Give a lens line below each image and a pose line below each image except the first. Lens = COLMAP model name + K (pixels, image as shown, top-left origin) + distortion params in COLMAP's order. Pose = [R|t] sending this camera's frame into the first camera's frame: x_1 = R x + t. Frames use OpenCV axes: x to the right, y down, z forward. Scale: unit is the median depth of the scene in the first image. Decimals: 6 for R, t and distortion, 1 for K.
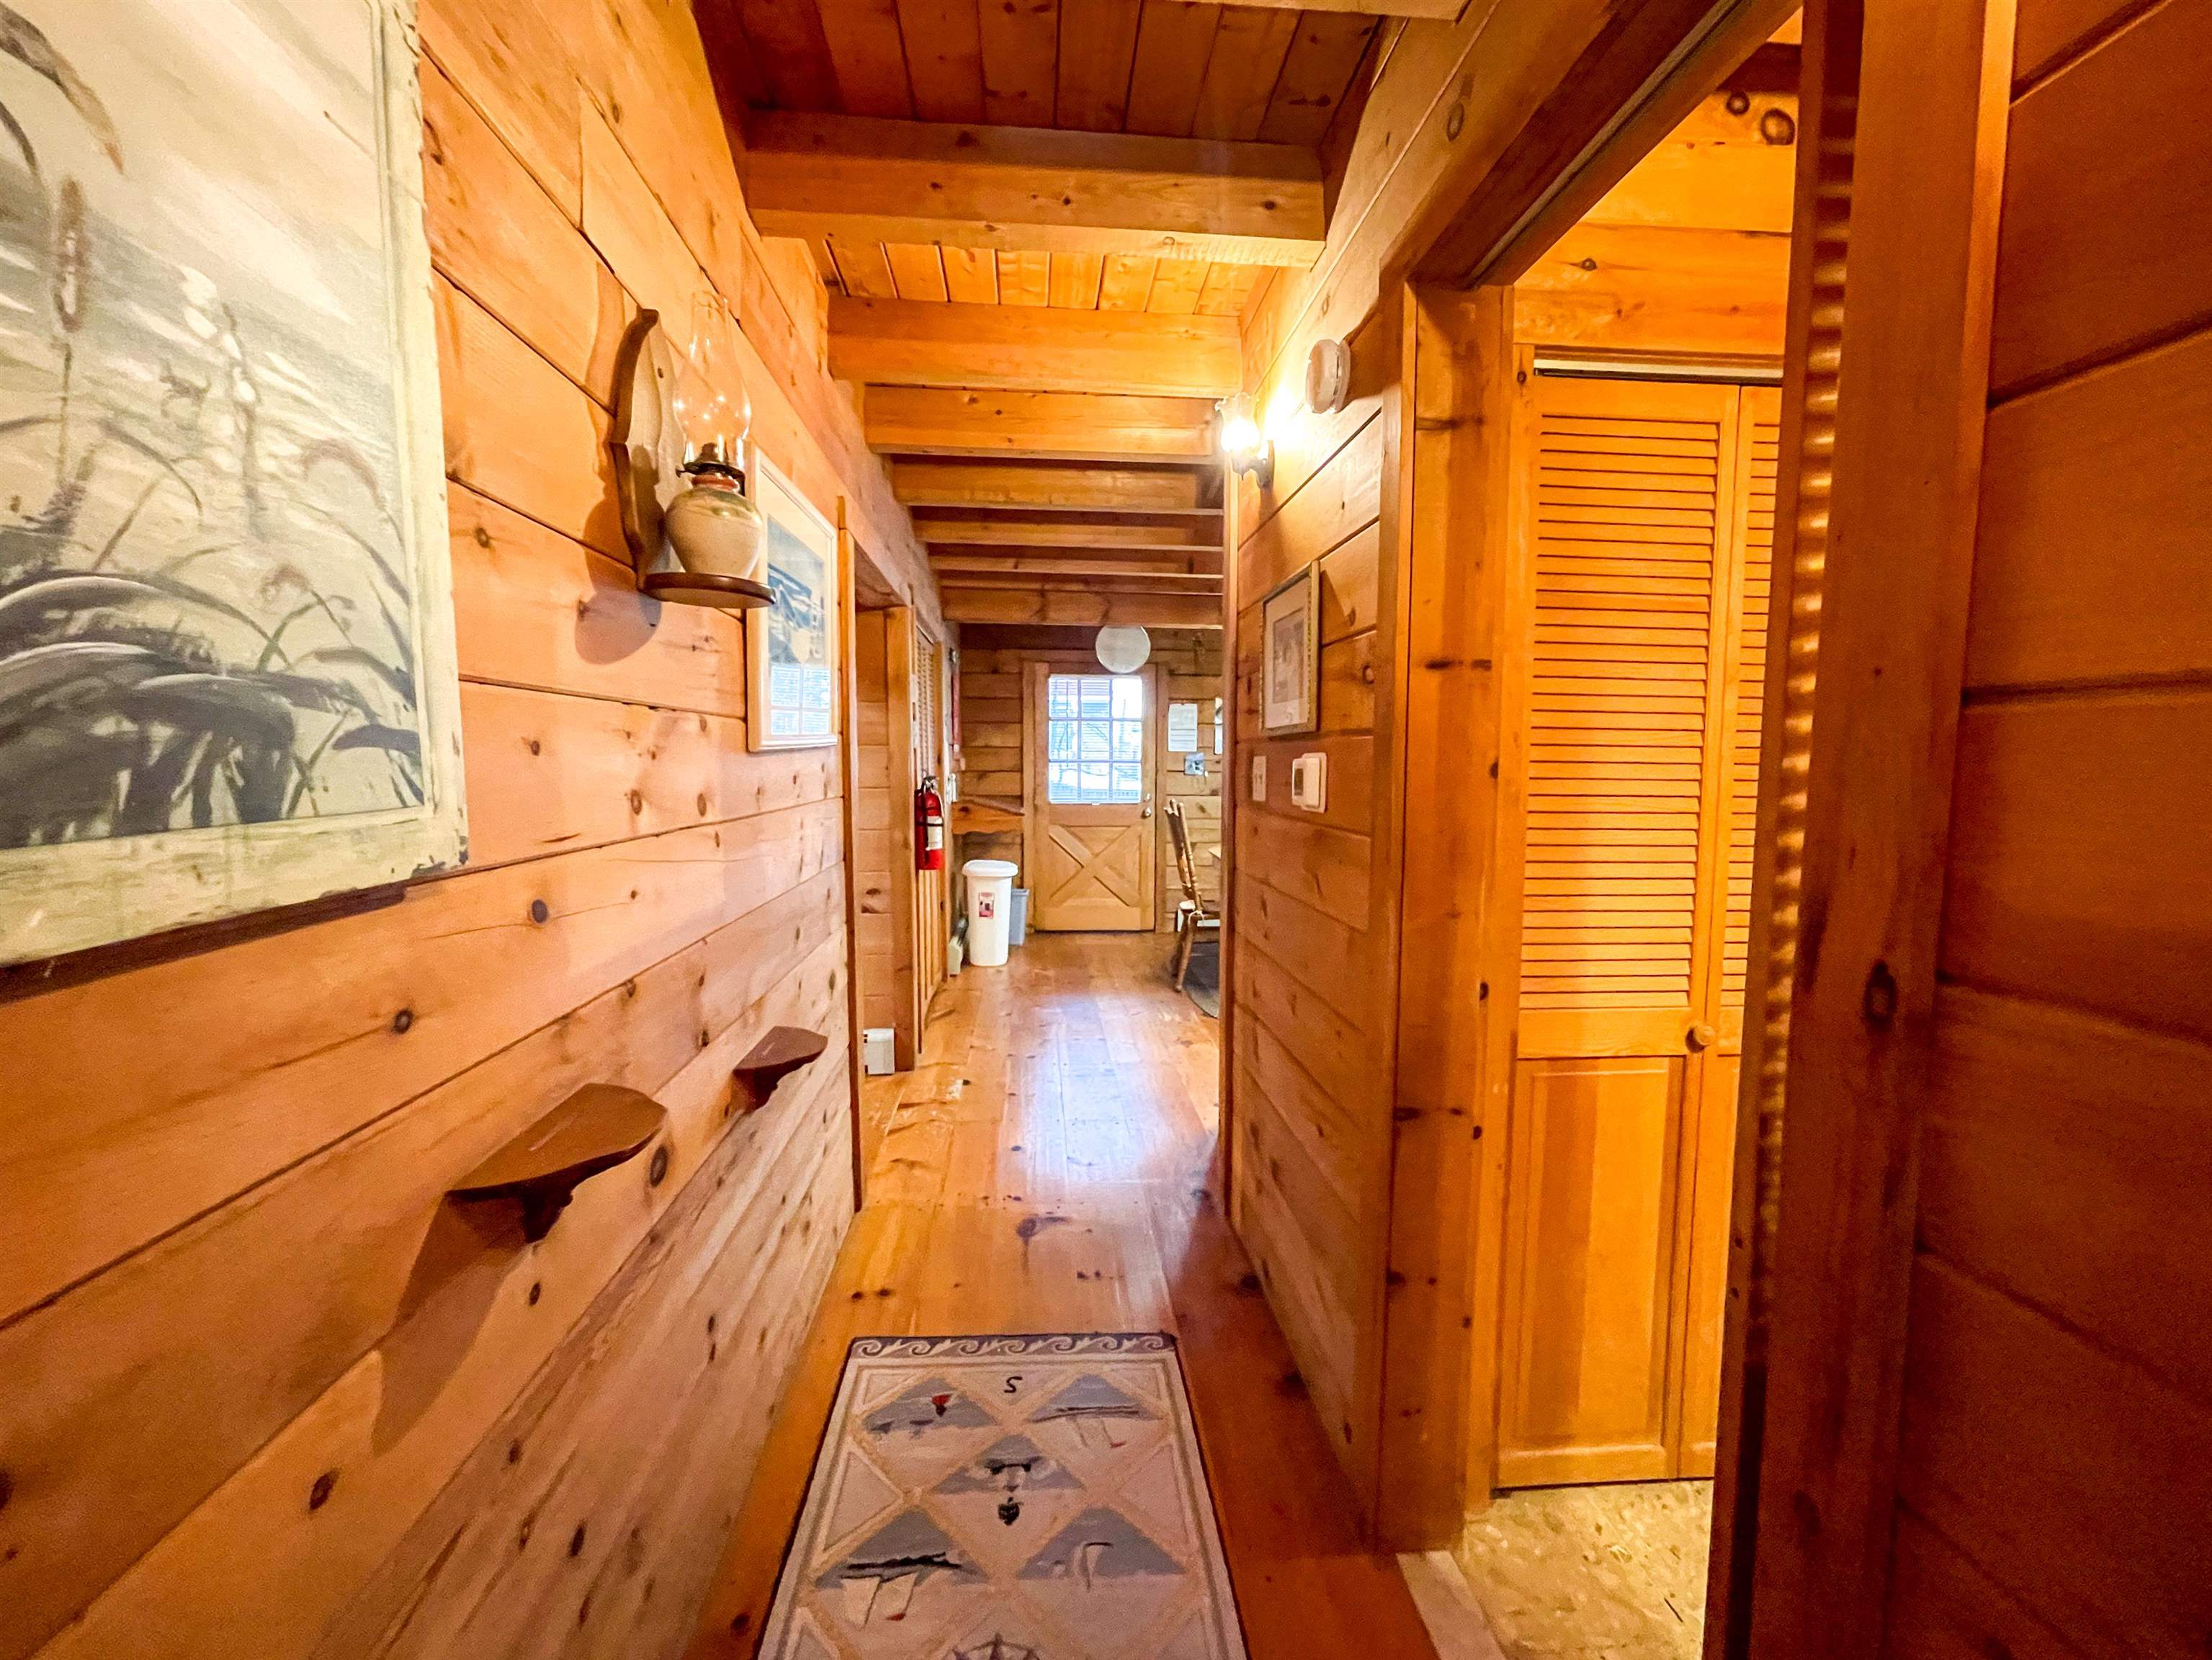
lens RADIAL K [[895.2, 0, 1101.2], [0, 895.2, 835.5], [0, 0, 1]] dist [-0.002363, -0.000621]
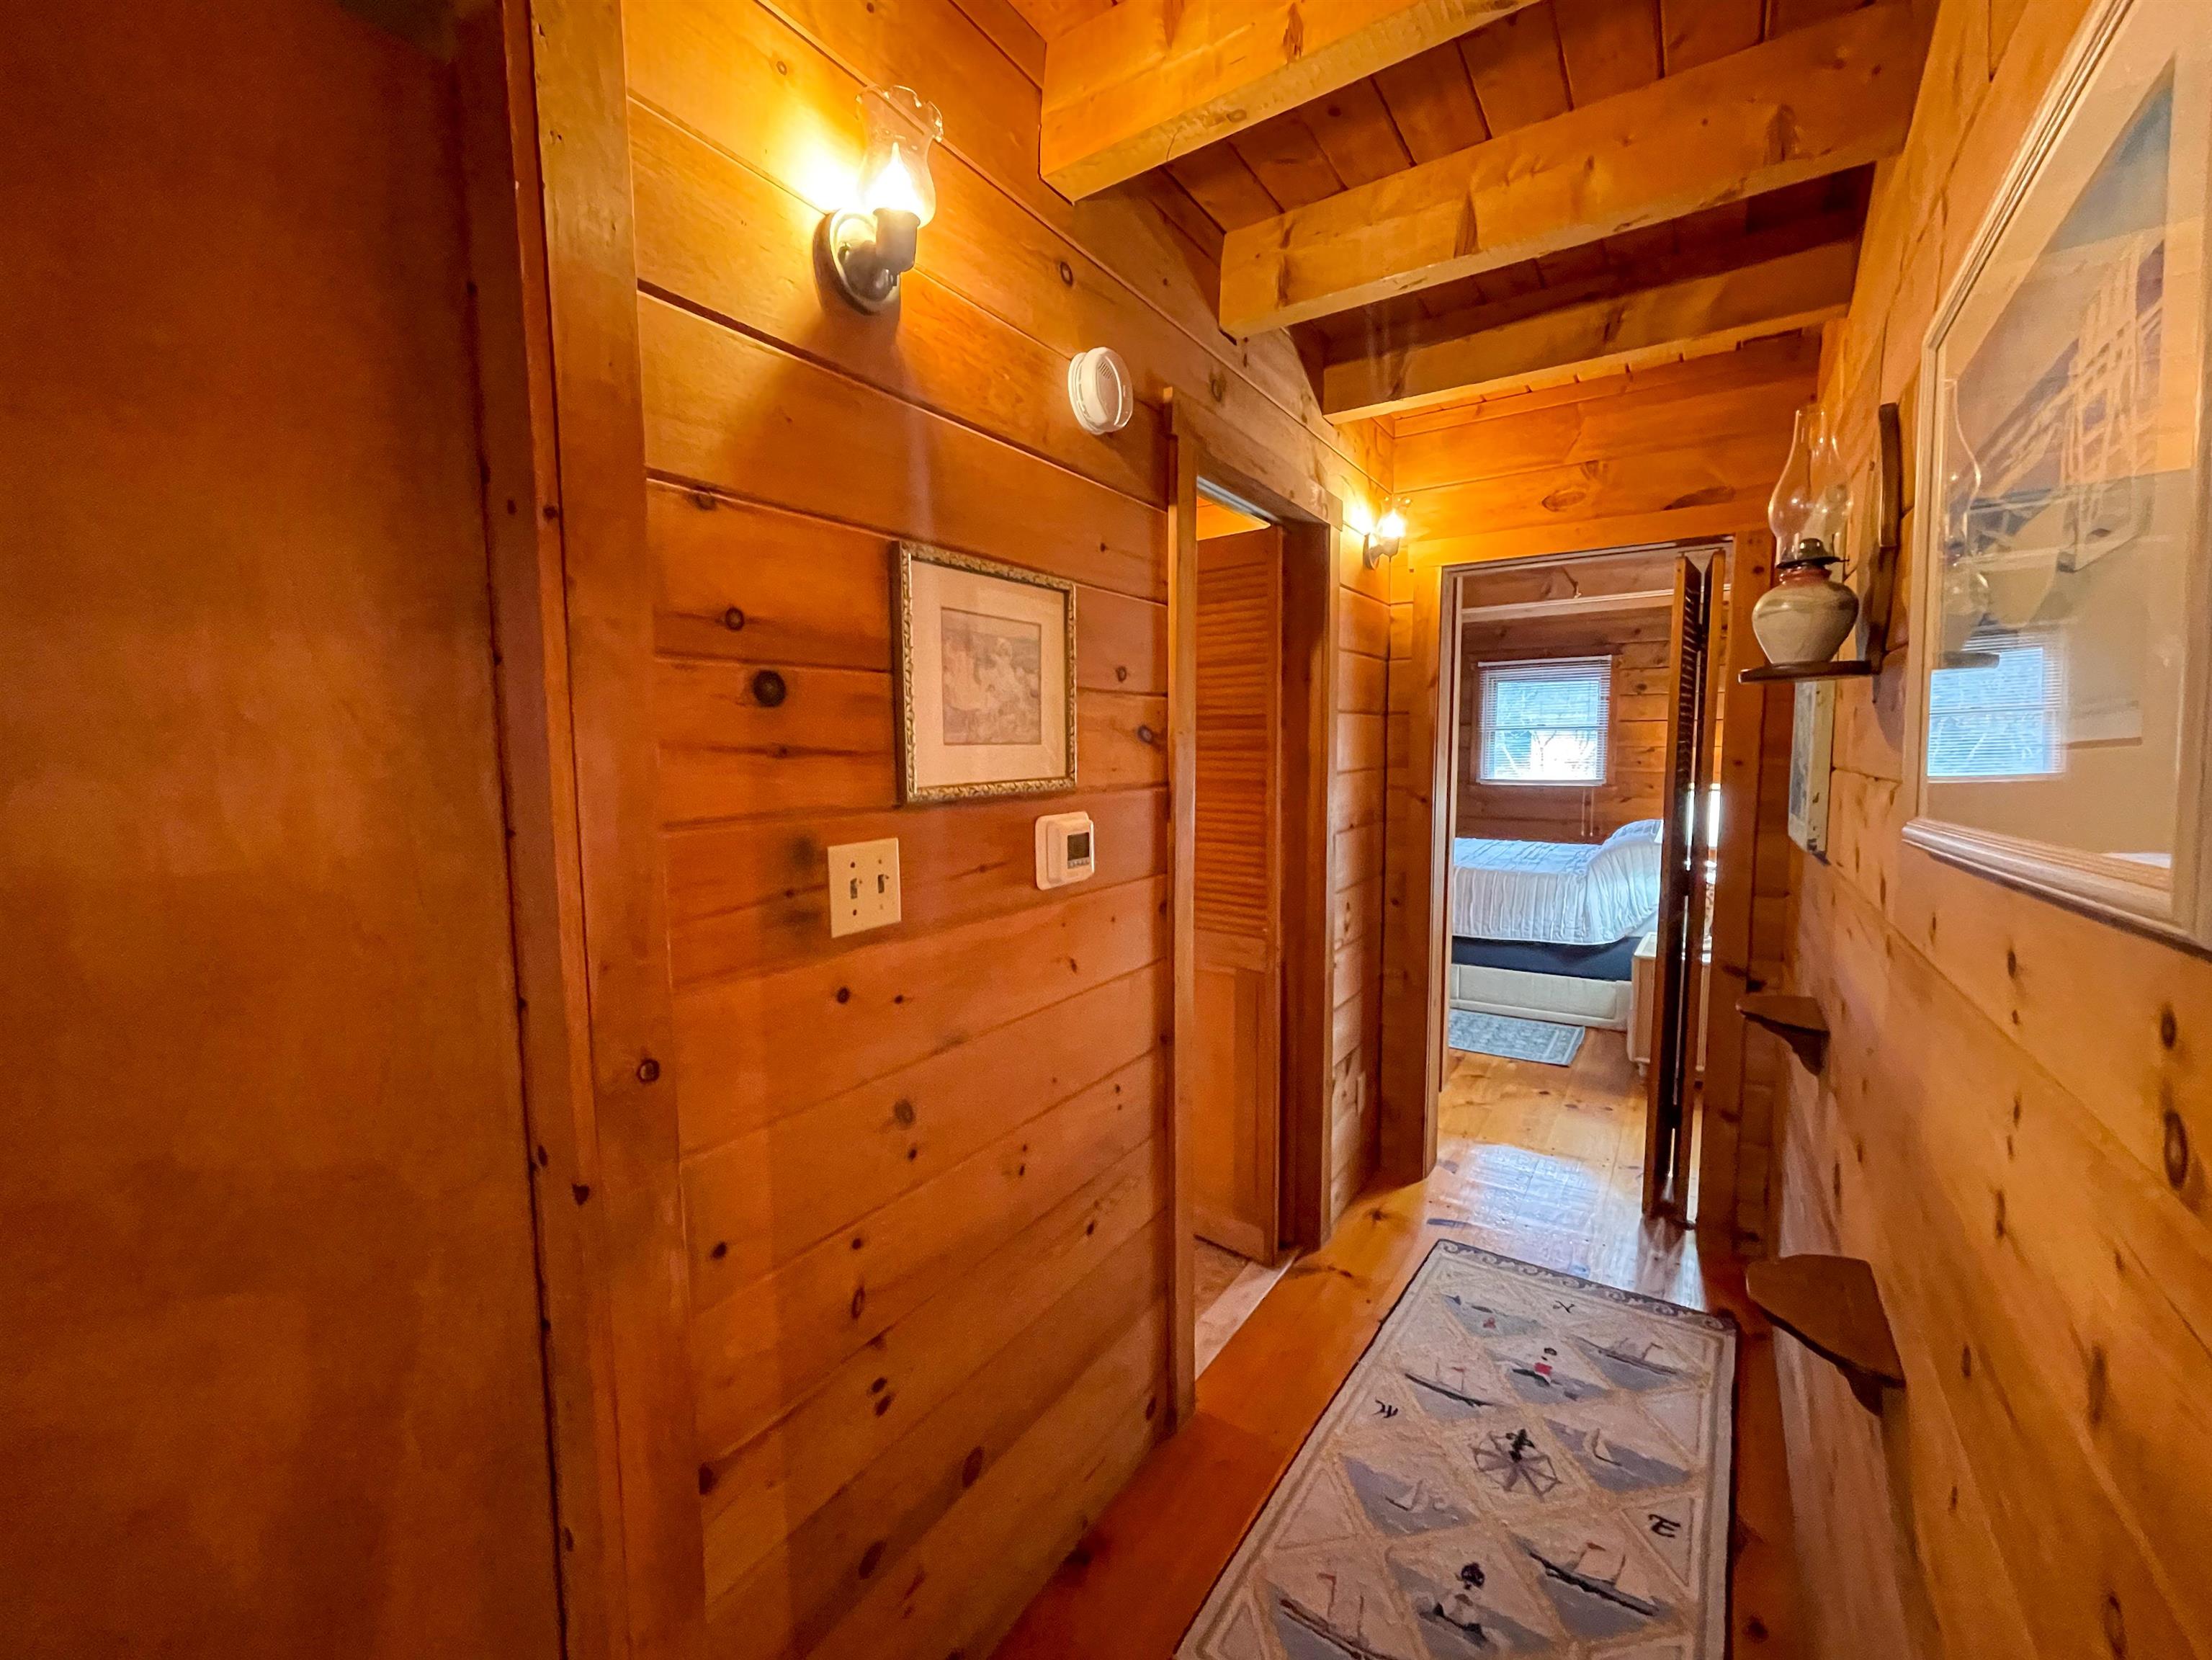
lens RADIAL K [[895.2, 0, 1101.0], [0, 895.2, 830.6], [0, 0, 1]] dist [-0.002363, -0.000621]
pose [[-0.771974, -0.048939, 0.633768, -0.364037], [0.058560, 0.987317, 0.147570, -0.223485], [-0.632951, 0.151033, -0.759316, 1.848032]]
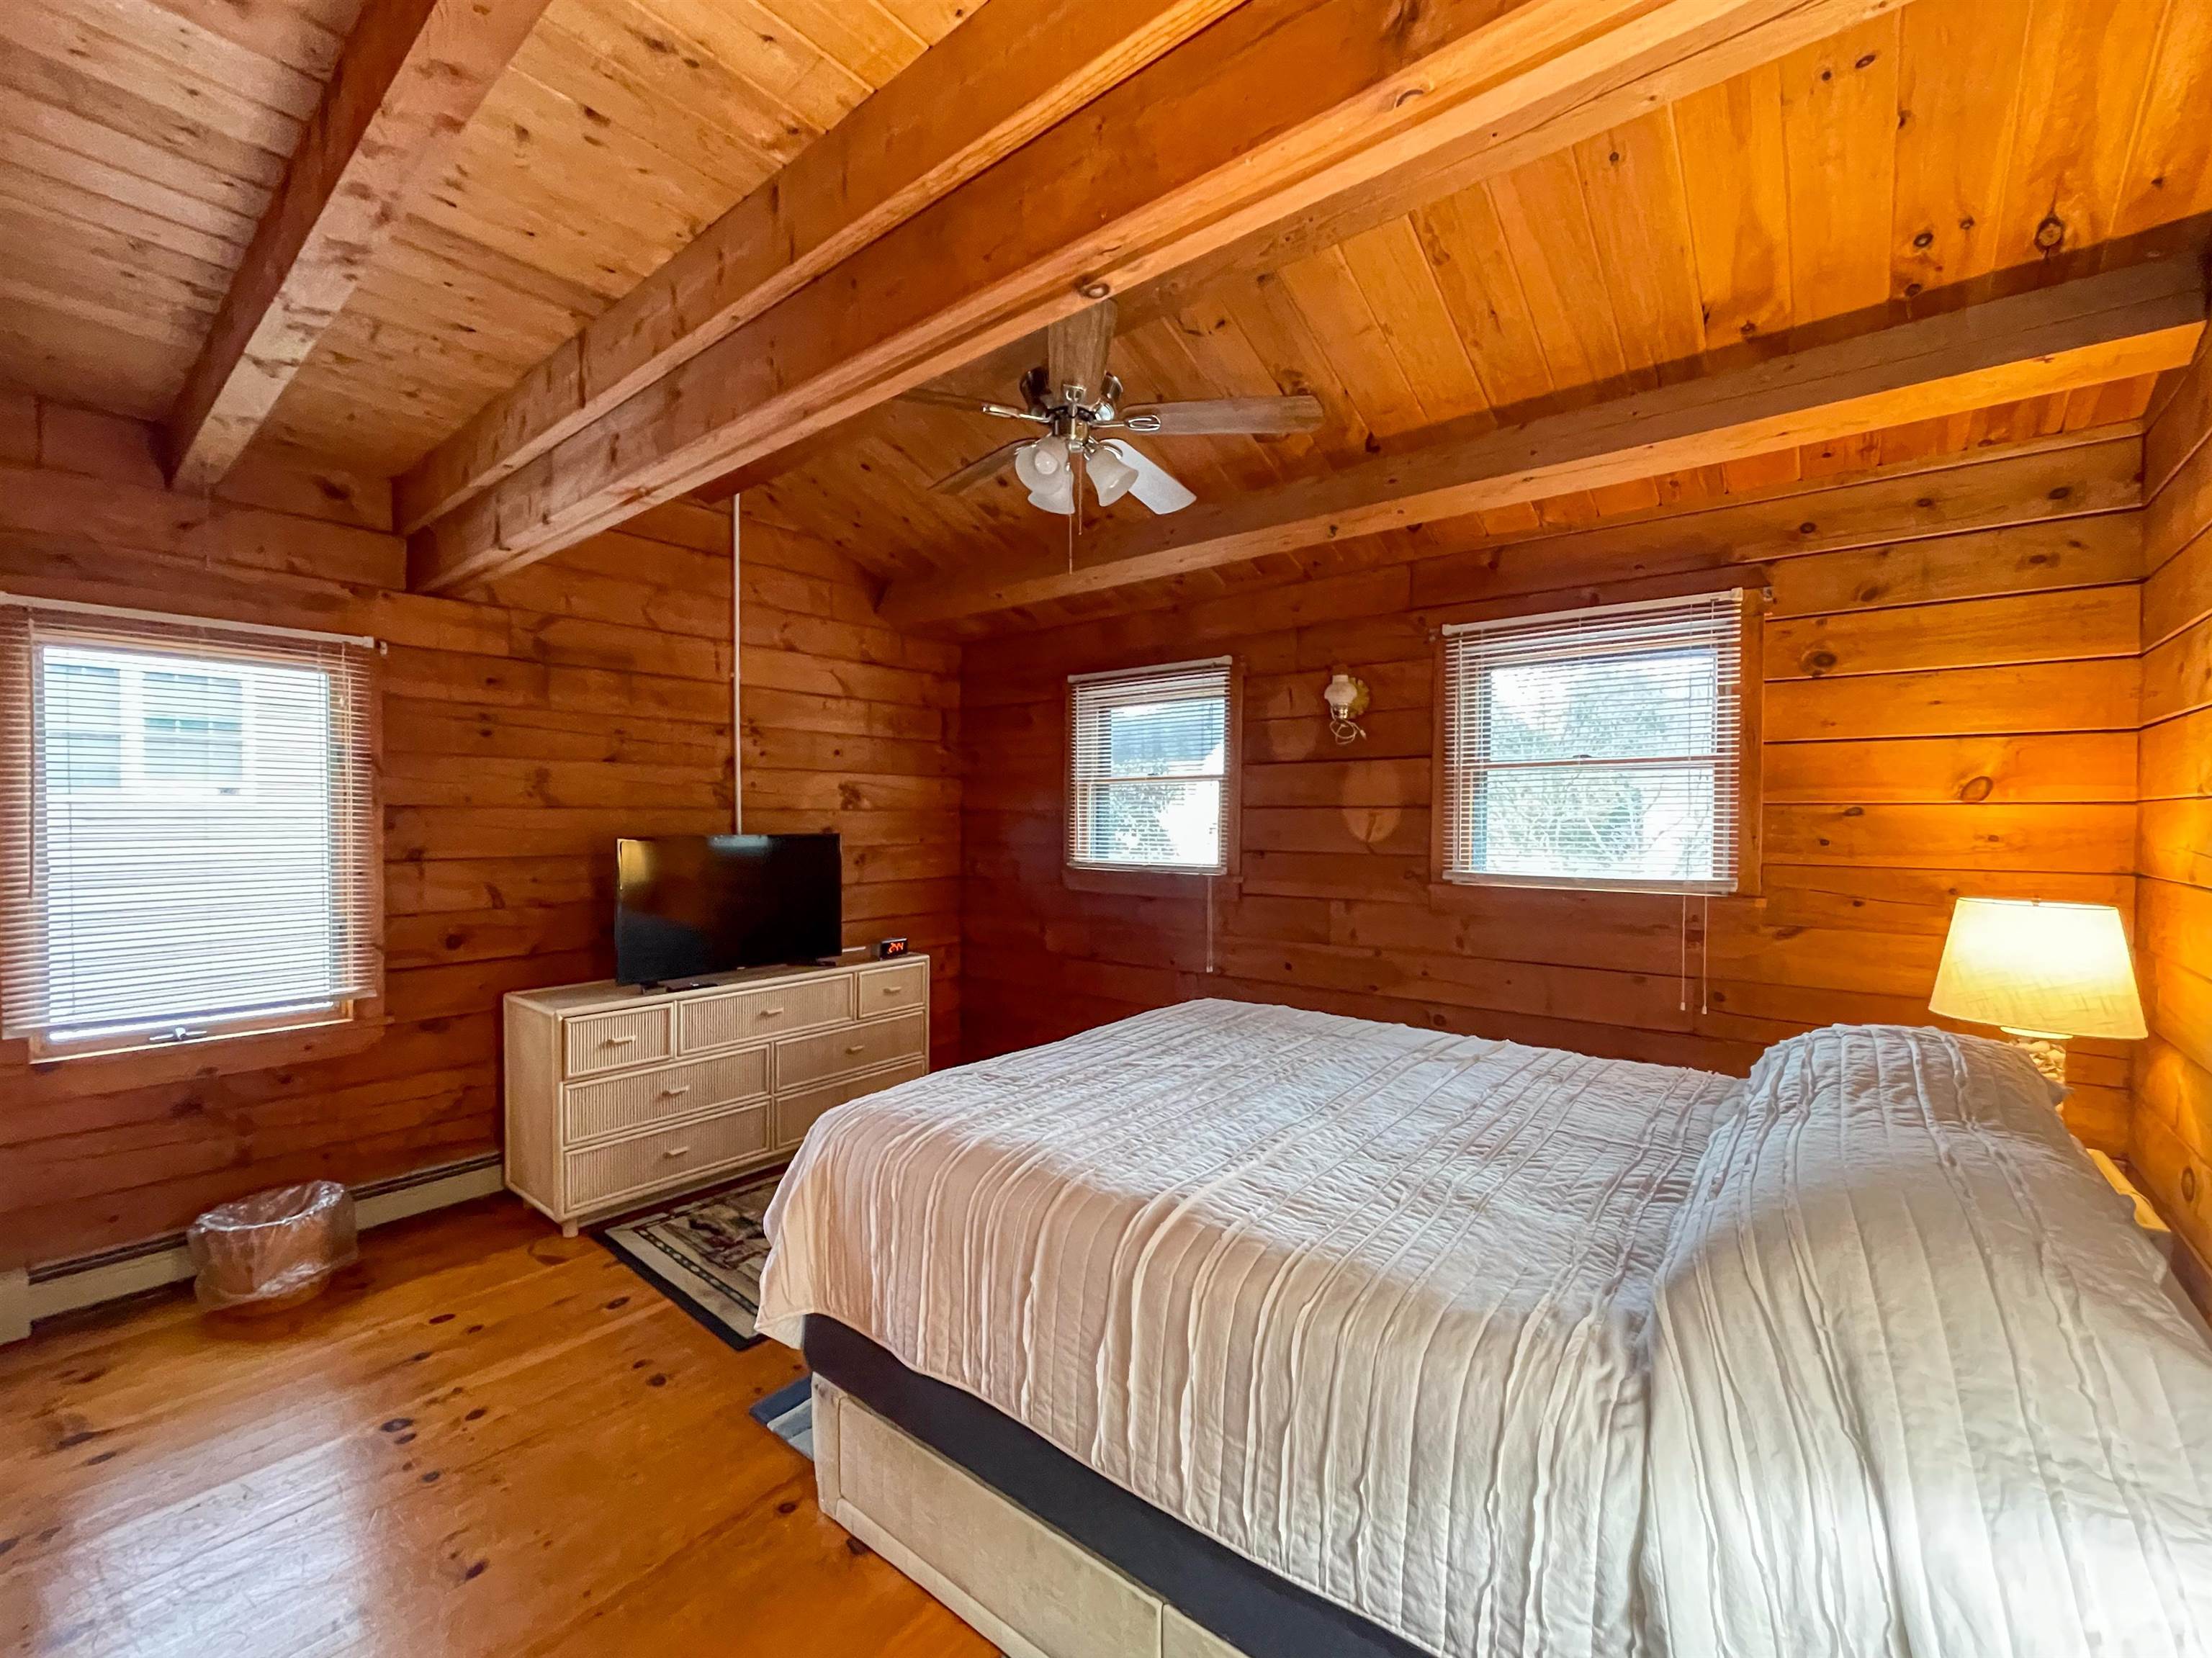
lens RADIAL K [[895.0, 0, 1108.9], [0, 895.0, 827.4], [0, 0, 1]] dist [-0.002363, -0.000621]
pose [[-0.703609, -0.008629, 0.710535, -0.278225], [0.058444, 0.995836, 0.069968, -0.183035], [-0.708180, 0.090757, -0.700175, 1.364725]]
